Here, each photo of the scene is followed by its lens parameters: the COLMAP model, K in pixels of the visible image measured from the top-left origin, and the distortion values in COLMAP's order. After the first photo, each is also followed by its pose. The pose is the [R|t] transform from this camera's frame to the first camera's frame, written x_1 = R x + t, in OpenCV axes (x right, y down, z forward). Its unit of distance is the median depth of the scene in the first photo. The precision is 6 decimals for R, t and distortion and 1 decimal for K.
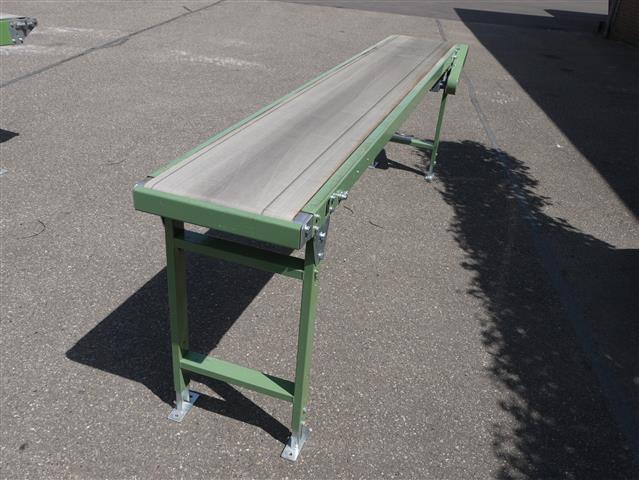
lens RADIAL K [[590.2, 0, 319.8], [0, 590.2, 244.0], [0, 0, 1]] dist [-0.011440, 0.000000]
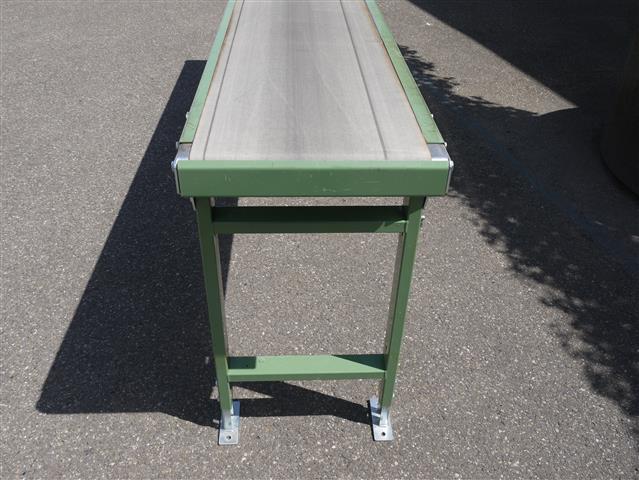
lens RADIAL K [[590.2, 0, 321.9], [0, 590.2, 239.6], [0, 0, 1]] dist [-0.011440, 0.000000]
pose [[0.929236, -0.263879, 0.258626, -0.214524], [0.226817, 0.959946, 0.164493, -0.052333], [-0.291673, -0.094192, 0.951869, 0.196021]]
